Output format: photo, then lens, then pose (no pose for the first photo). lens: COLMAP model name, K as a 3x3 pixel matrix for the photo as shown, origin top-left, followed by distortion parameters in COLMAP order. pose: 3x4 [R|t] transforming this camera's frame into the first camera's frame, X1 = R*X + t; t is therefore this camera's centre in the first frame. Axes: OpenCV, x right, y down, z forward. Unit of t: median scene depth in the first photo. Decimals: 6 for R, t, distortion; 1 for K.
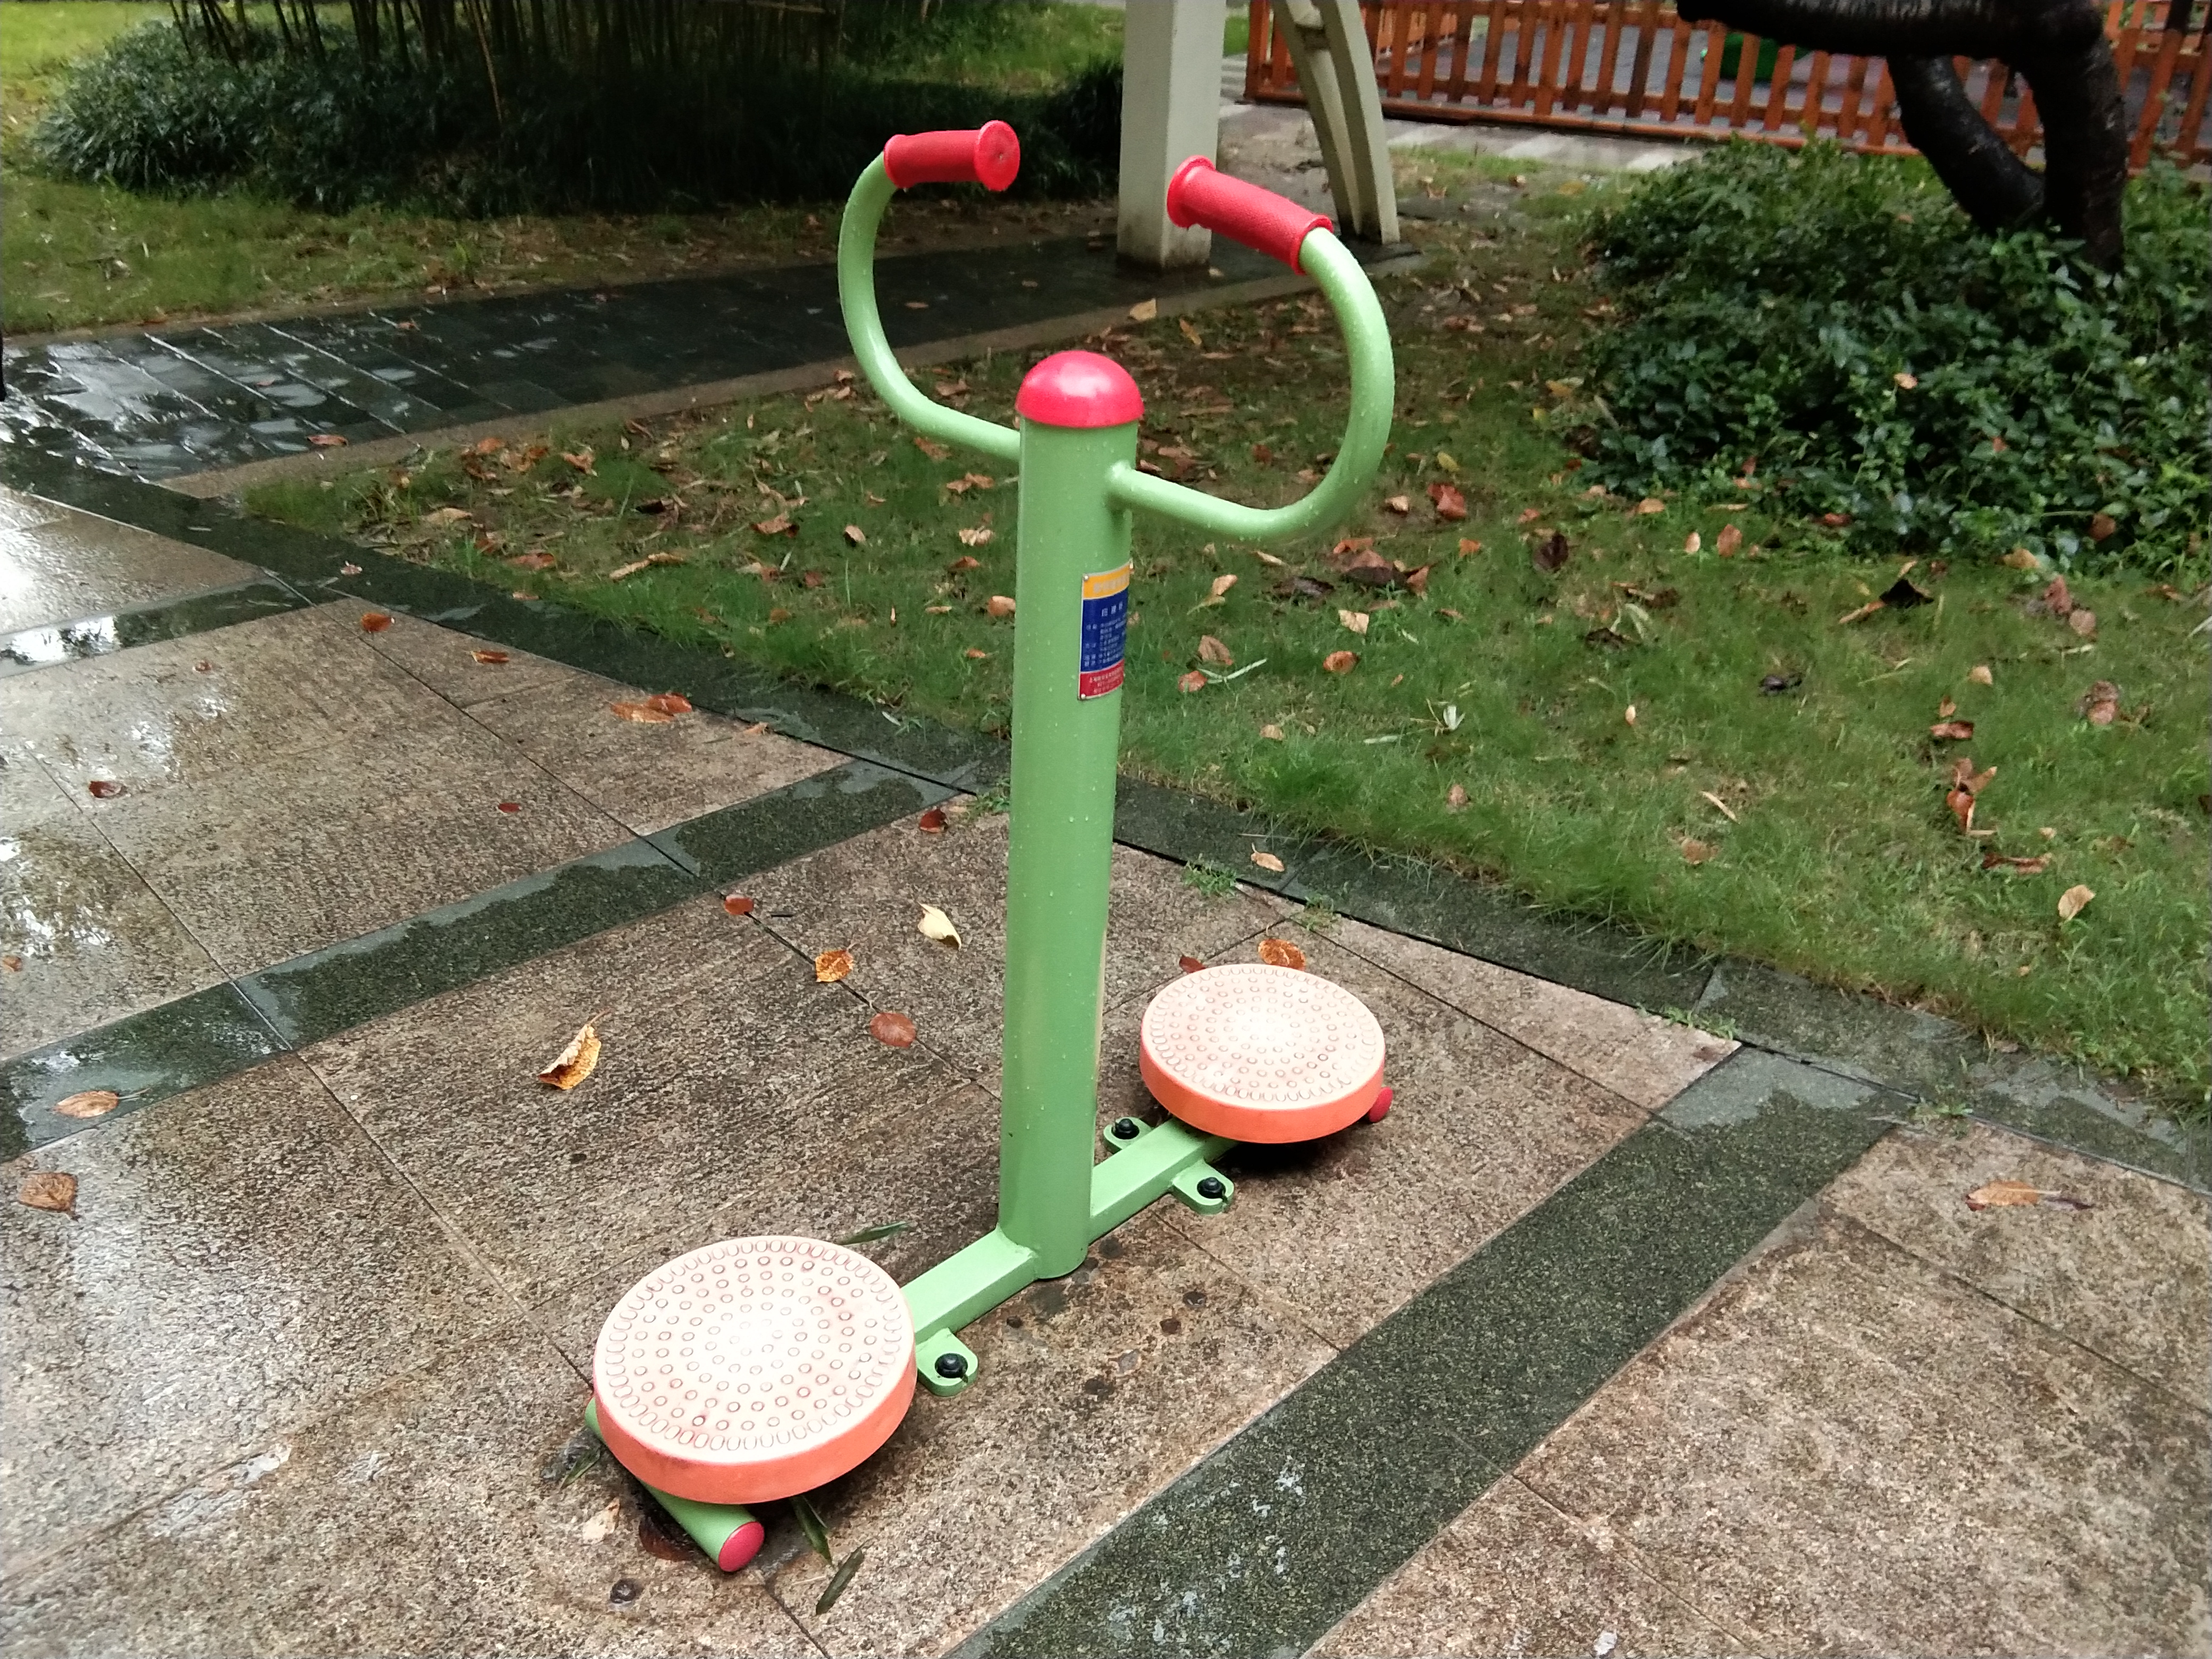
lens RADIAL K [[1771.0, 0, 1083.7], [0, 1771.0, 816.5], [0, 0, 1]] dist [0.064654, -0.086394]
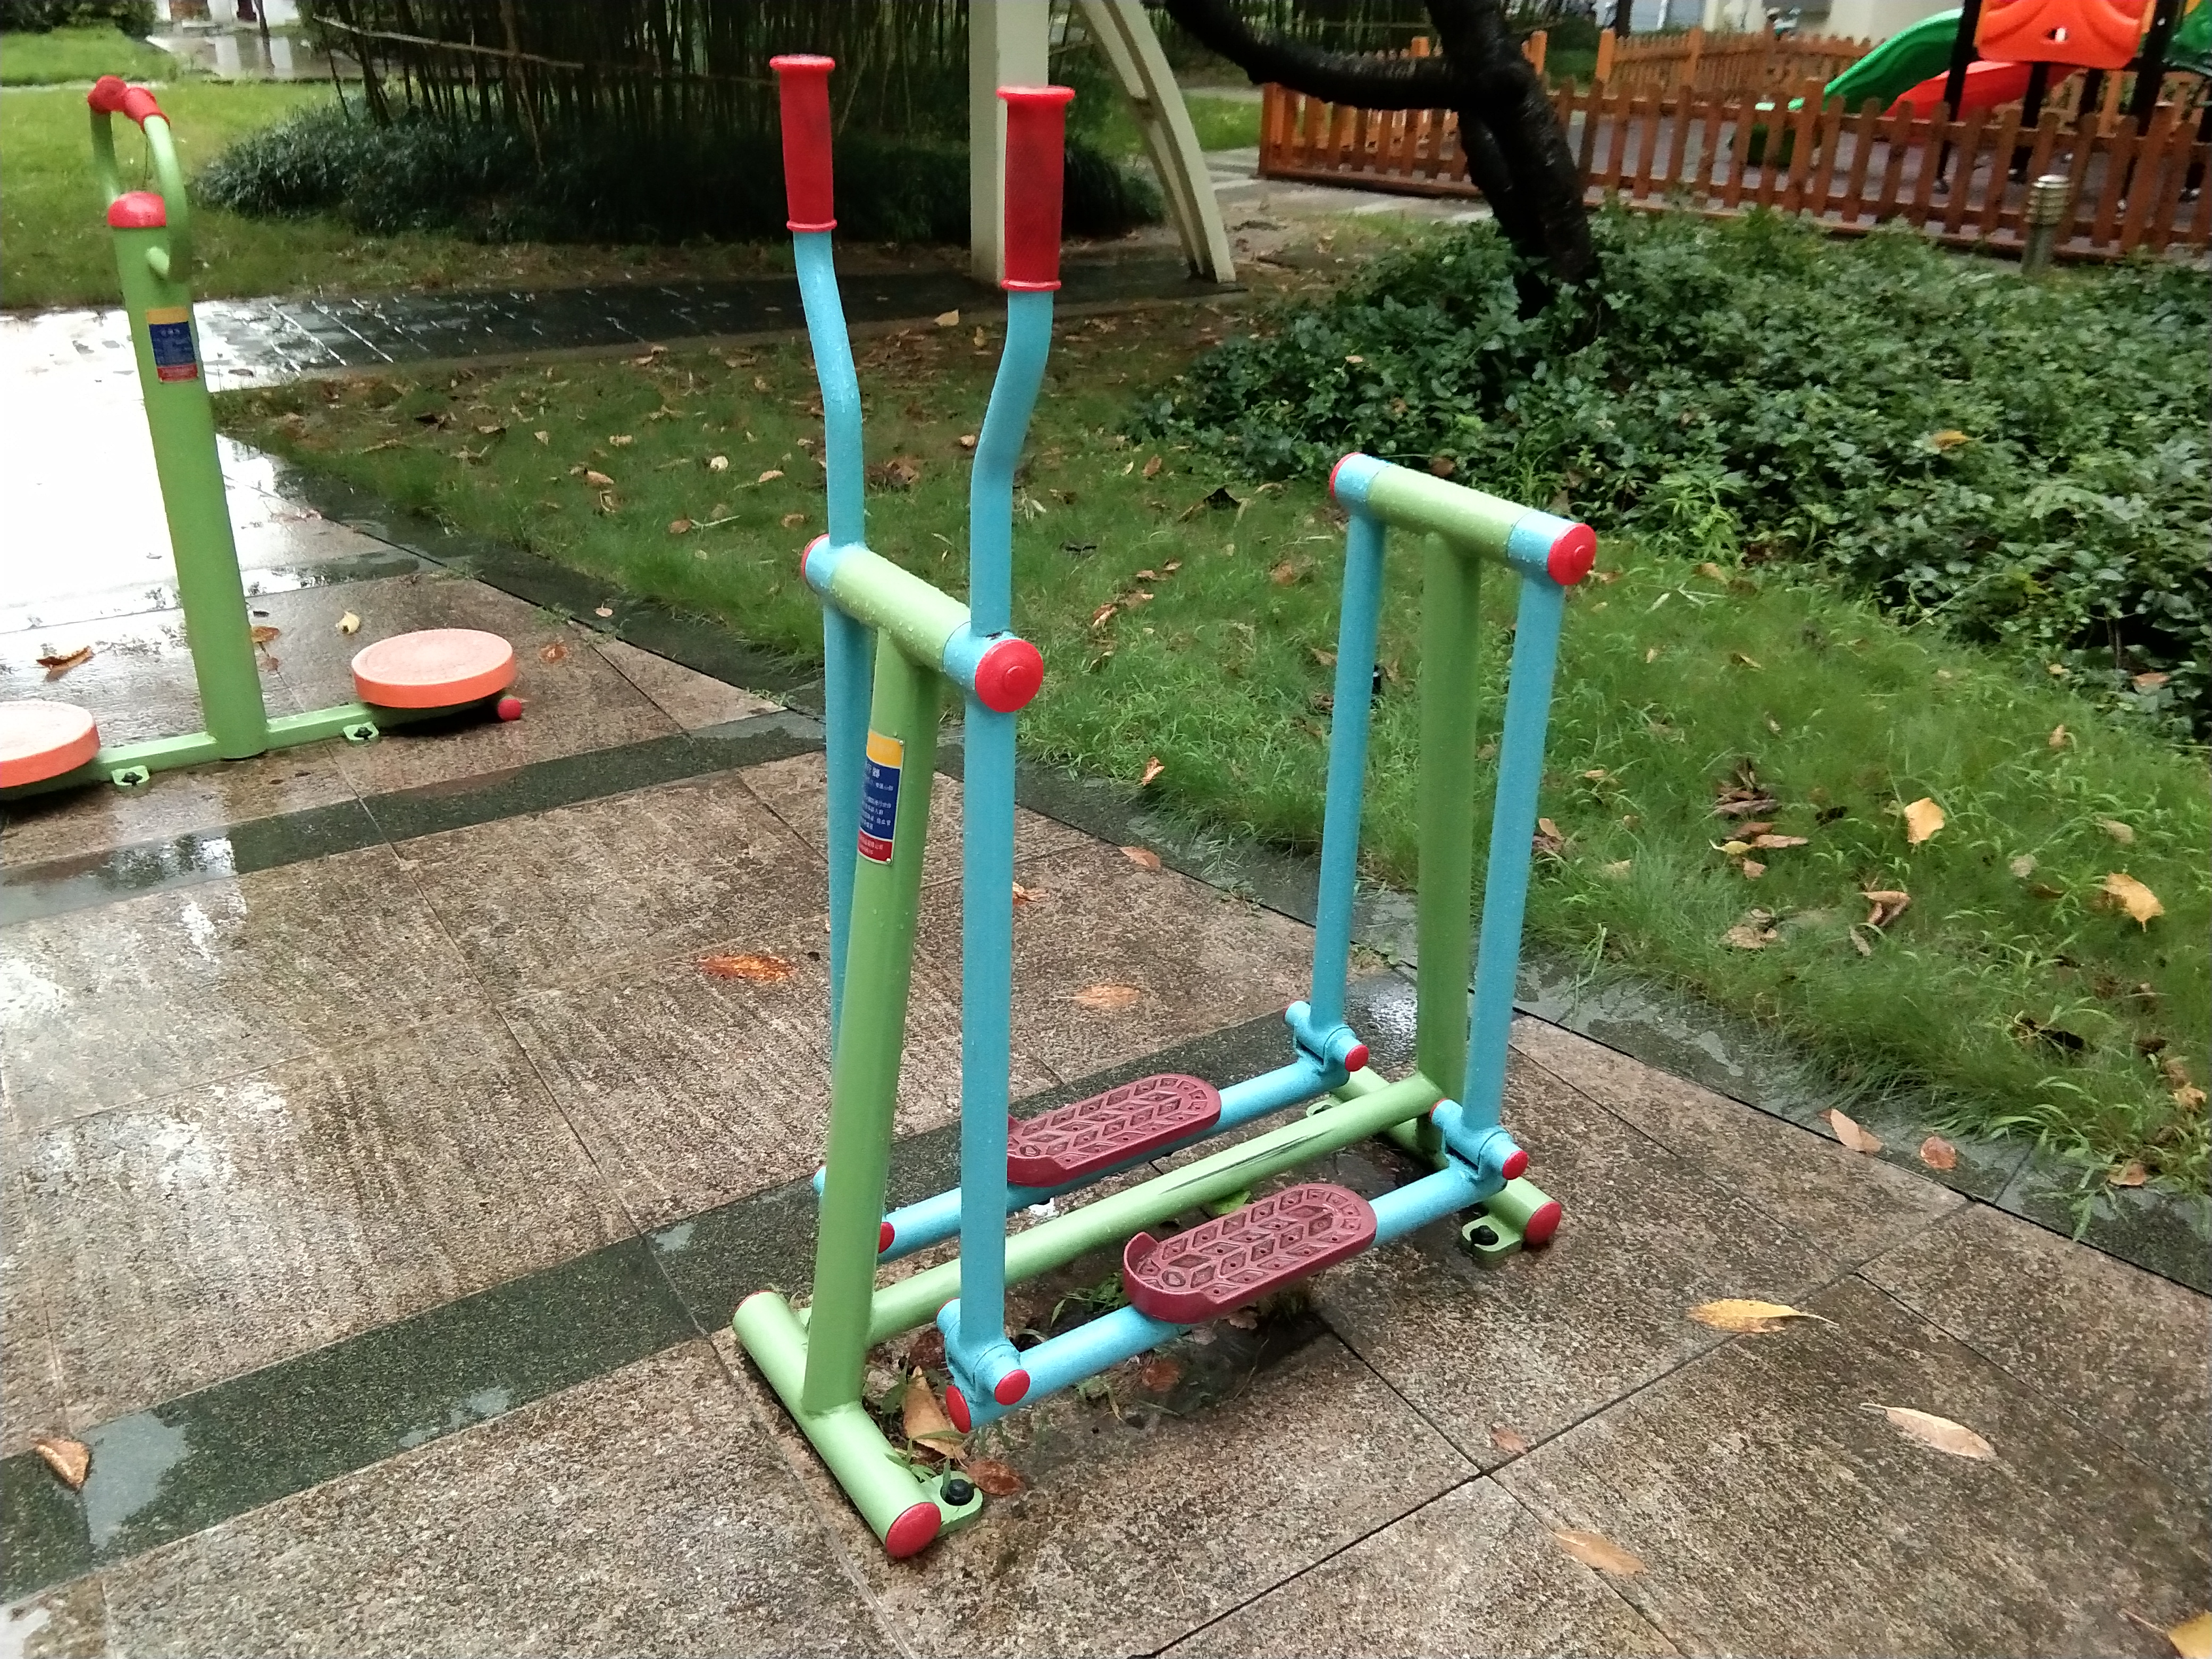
lens RADIAL K [[1771.0, 0, 1092.0], [0, 1771.0, 841.8], [0, 0, 1]] dist [0.064654, -0.086394]
pose [[0.984208, 0.072871, -0.161322, 0.302951], [-0.079168, 0.996317, -0.032946, 0.092943], [0.158327, 0.045197, 0.986352, -0.157105]]
